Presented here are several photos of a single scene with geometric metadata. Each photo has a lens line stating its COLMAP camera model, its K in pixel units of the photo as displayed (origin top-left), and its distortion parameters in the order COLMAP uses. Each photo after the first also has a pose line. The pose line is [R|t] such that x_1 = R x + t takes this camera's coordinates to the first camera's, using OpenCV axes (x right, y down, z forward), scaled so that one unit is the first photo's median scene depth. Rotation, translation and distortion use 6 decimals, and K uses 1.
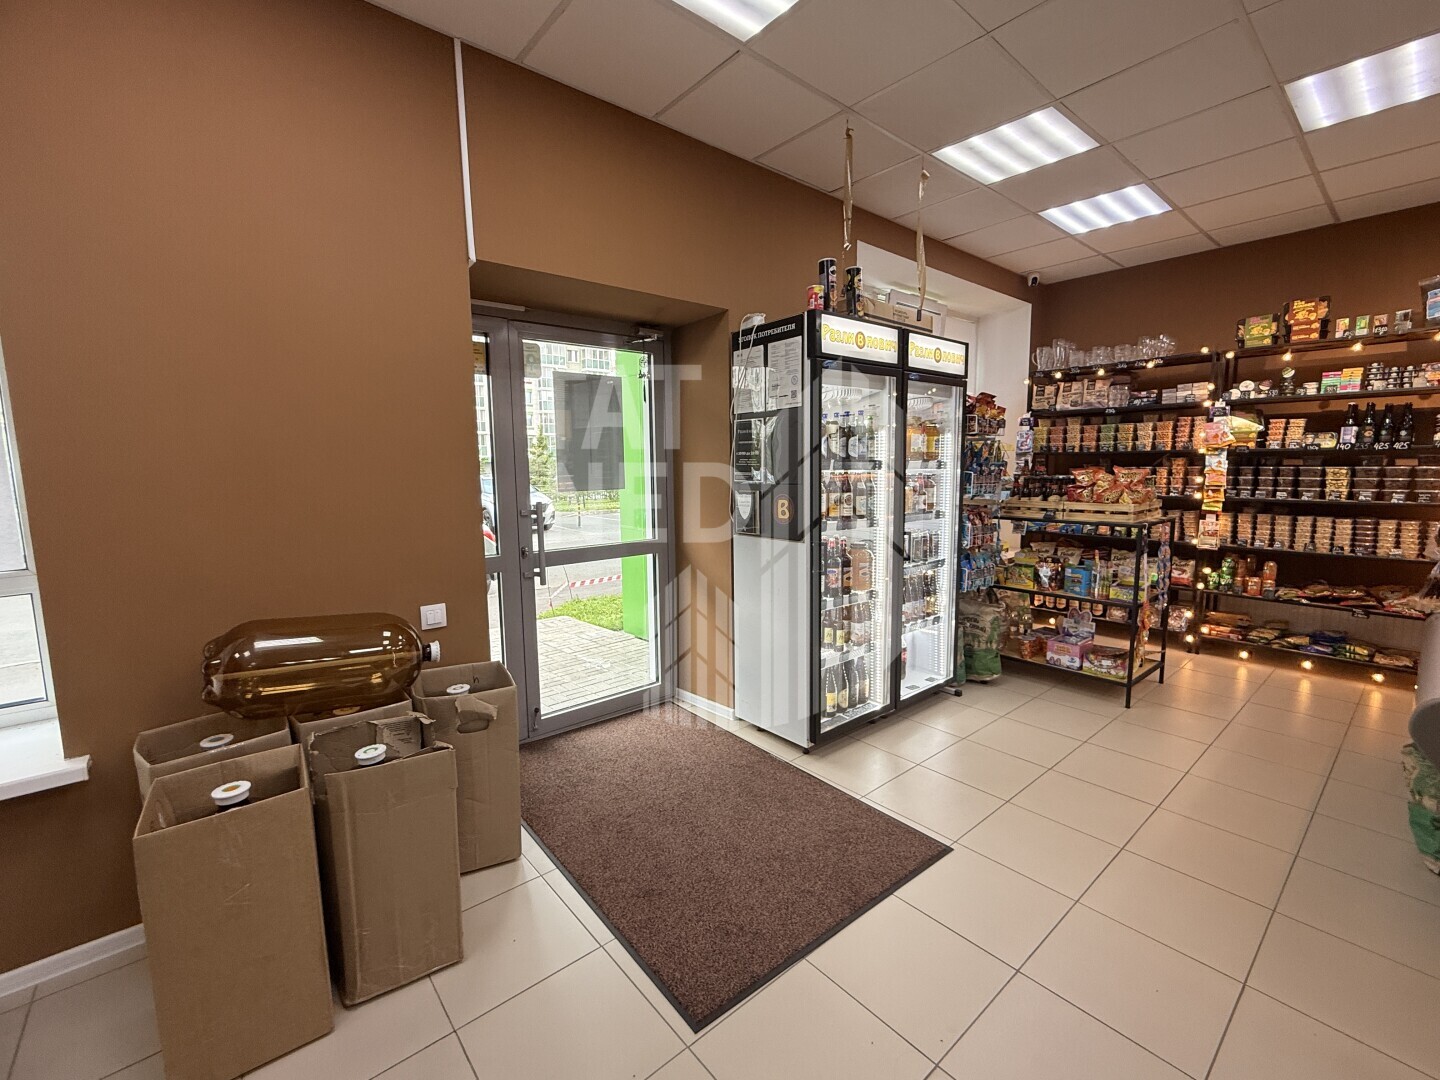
lens RADIAL K [[619.3, 0, 718.5], [0, 619.3, 537.7], [0, 0, 1]] dist [-0.000581, 0.000268]
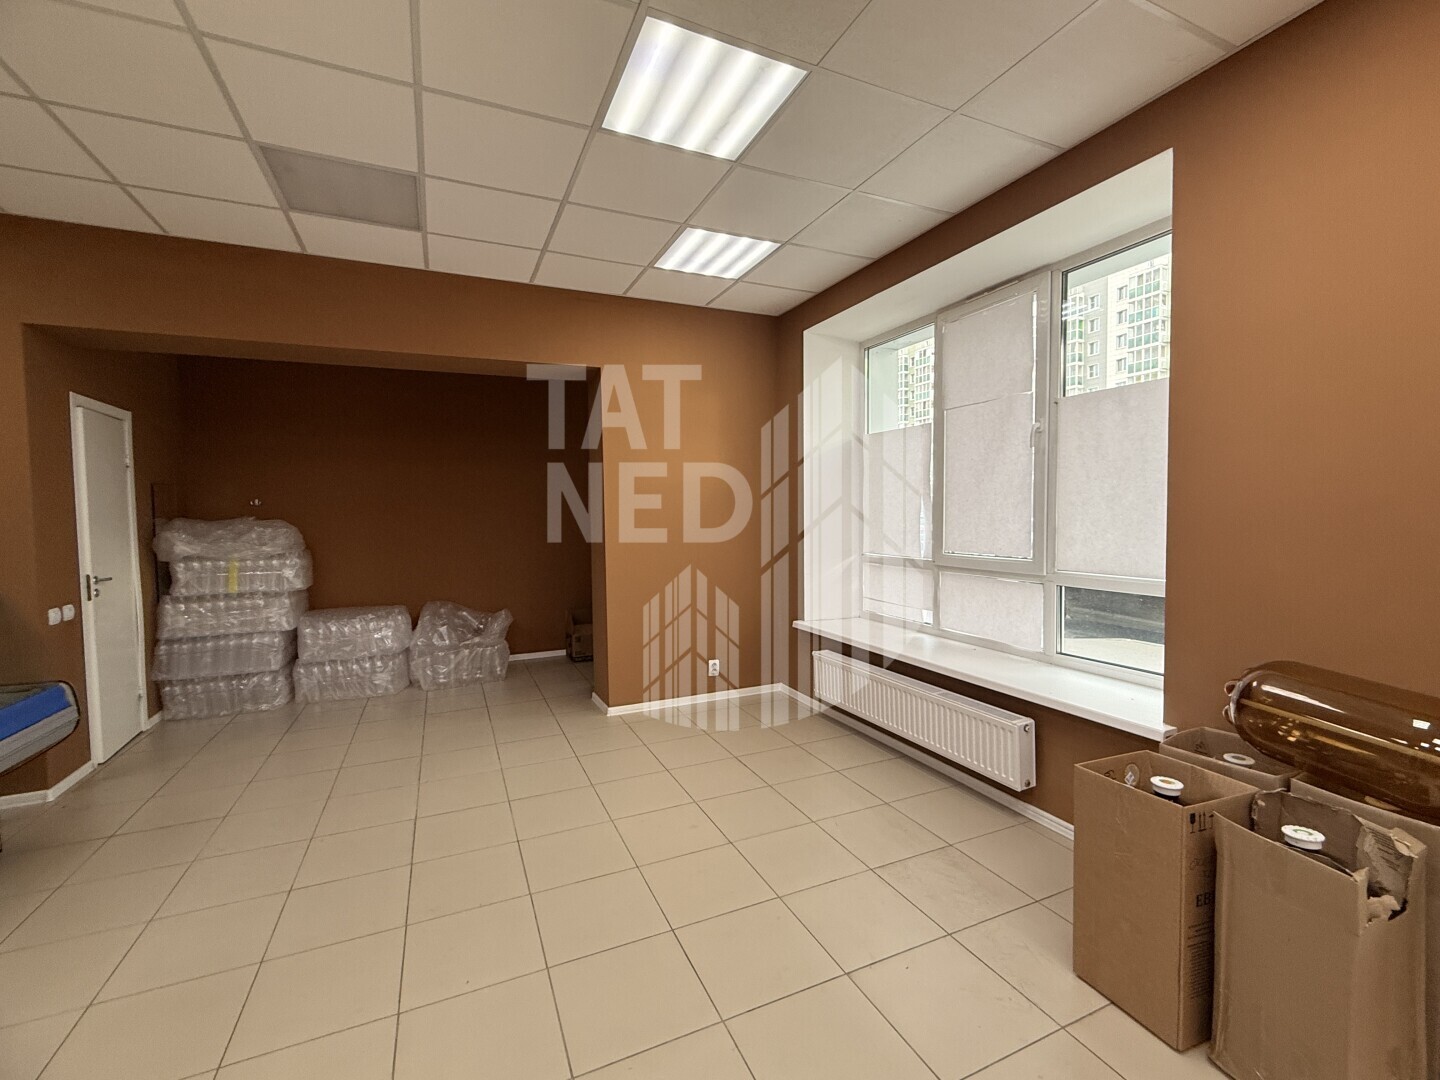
lens RADIAL K [[619.3, 0, 715.5], [0, 619.3, 536.2], [0, 0, 1]] dist [-0.000581, 0.000268]
pose [[-0.282942, 0.053897, -0.957621, 0.268079], [-0.101325, 0.991153, 0.085722, -0.033499], [0.953770, 0.121285, -0.274978, 0.219633]]
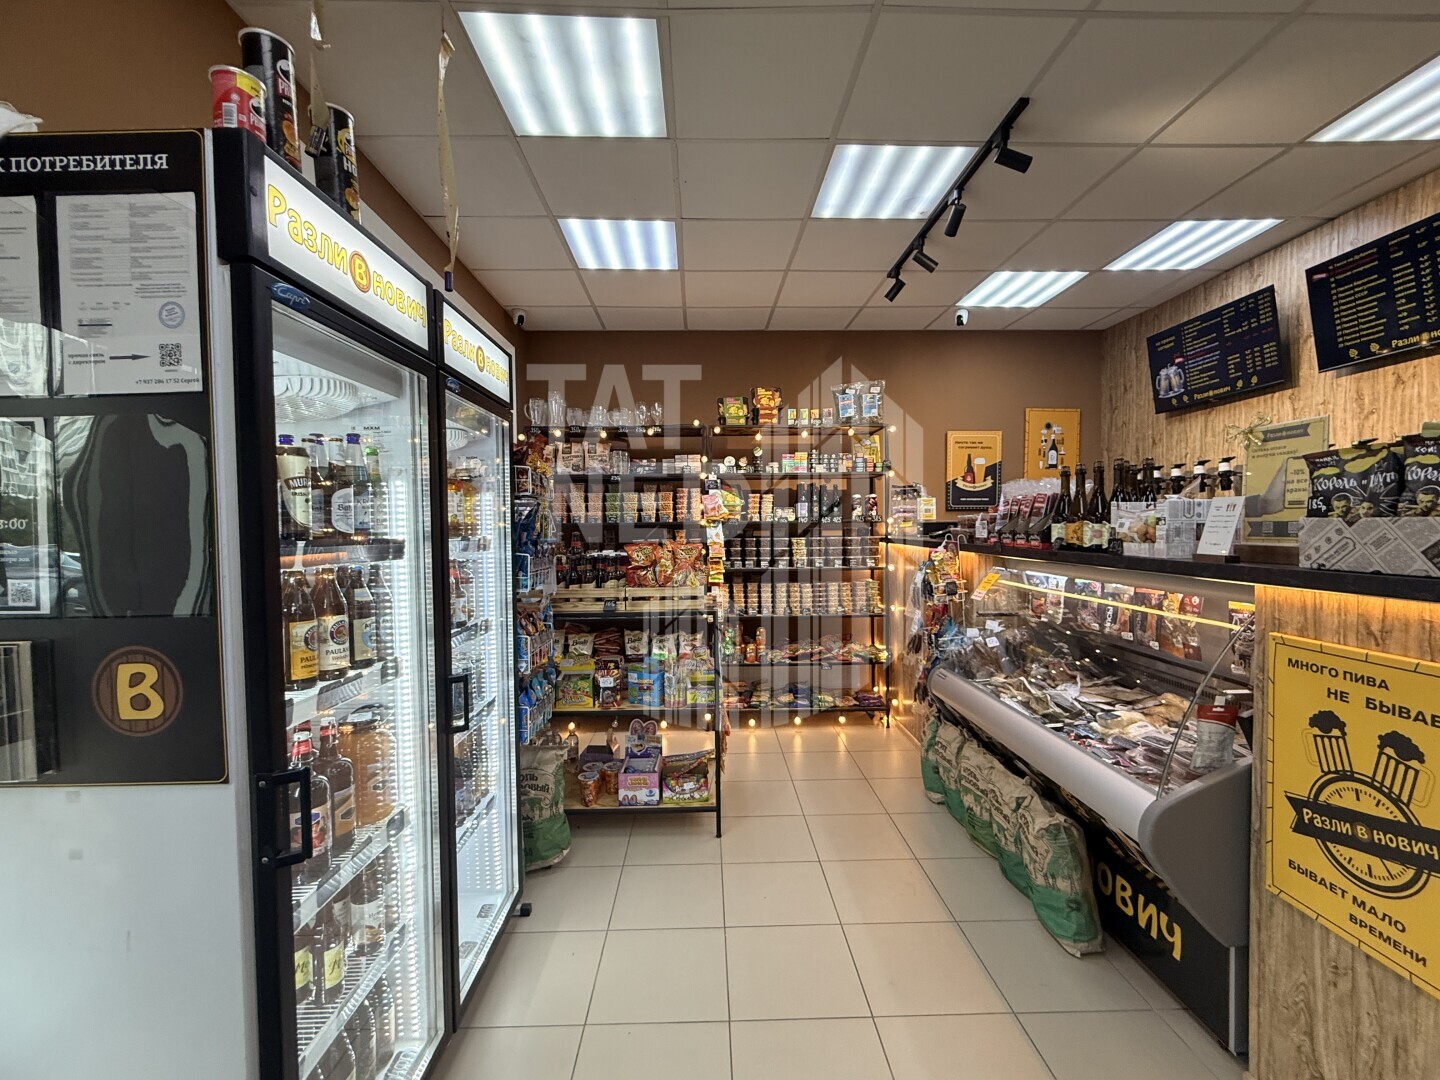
lens RADIAL K [[619.3, 0, 718.0], [0, 619.3, 538.0], [0, 0, 1]] dist [-0.000581, 0.000268]
pose [[0.628189, -0.013445, 0.777945, 0.038999], [0.099519, 0.993027, -0.063200, -0.070286], [-0.771670, 0.117122, 0.625146, 0.500296]]
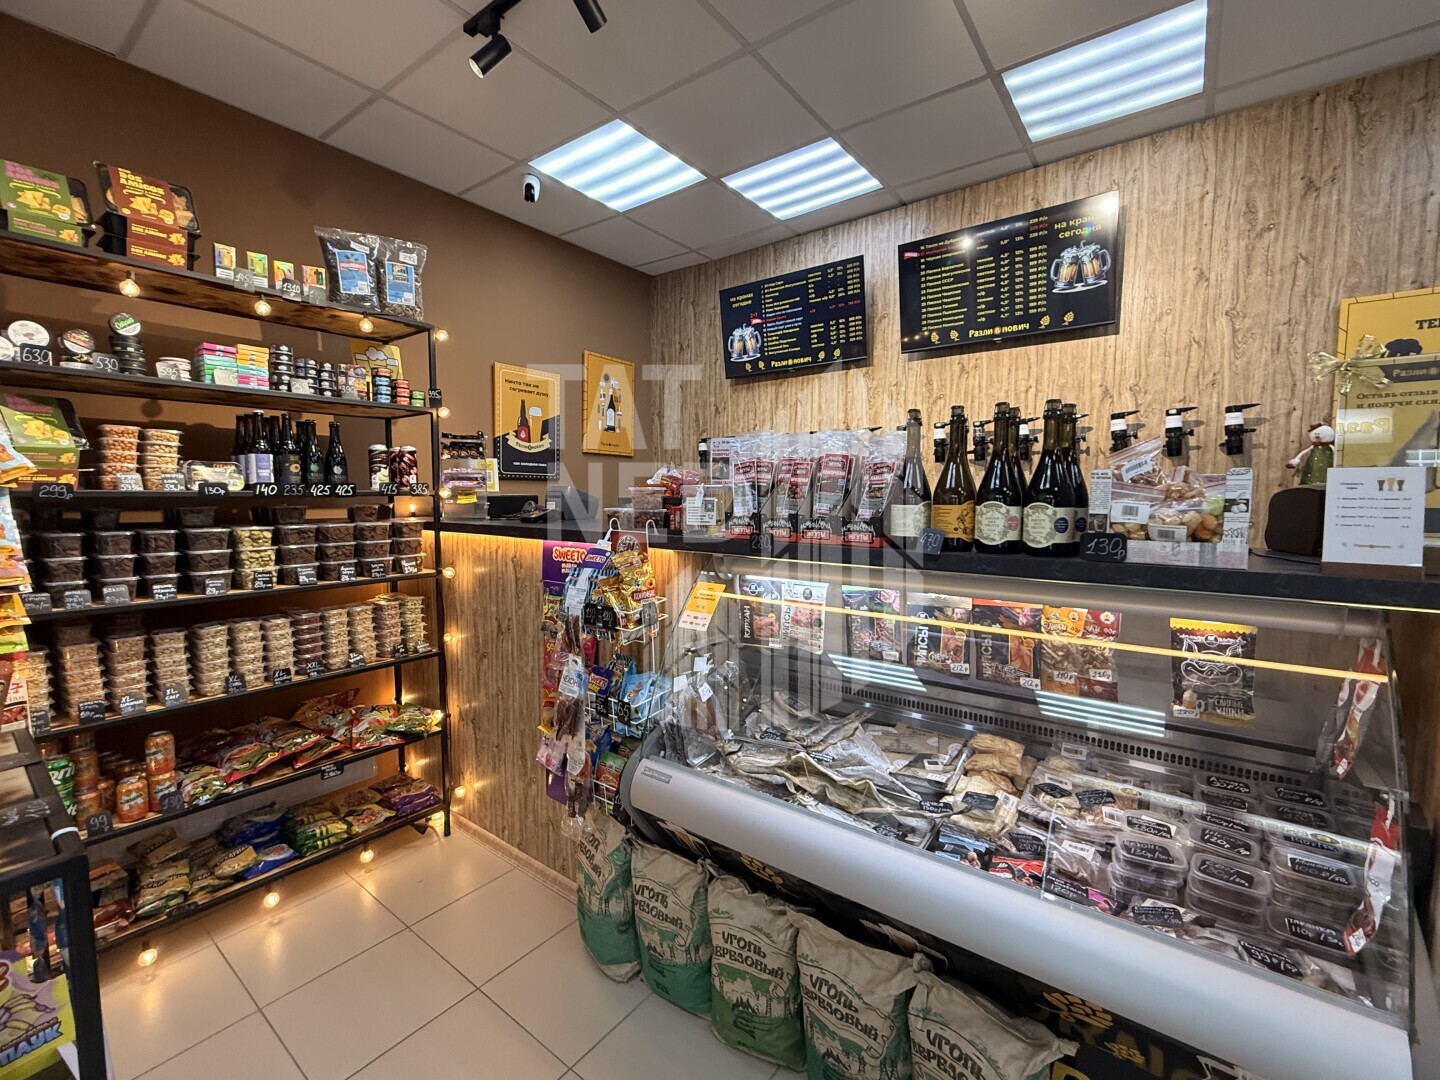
lens RADIAL K [[619.3, 0, 717.1], [0, 619.3, 540.1], [0, 0, 1]] dist [-0.000581, 0.000268]
pose [[-0.215157, -0.064328, 0.974458, 0.473512], [0.120692, 0.988427, 0.091899, -0.127112], [-0.969093, 0.137382, -0.204903, 0.881755]]
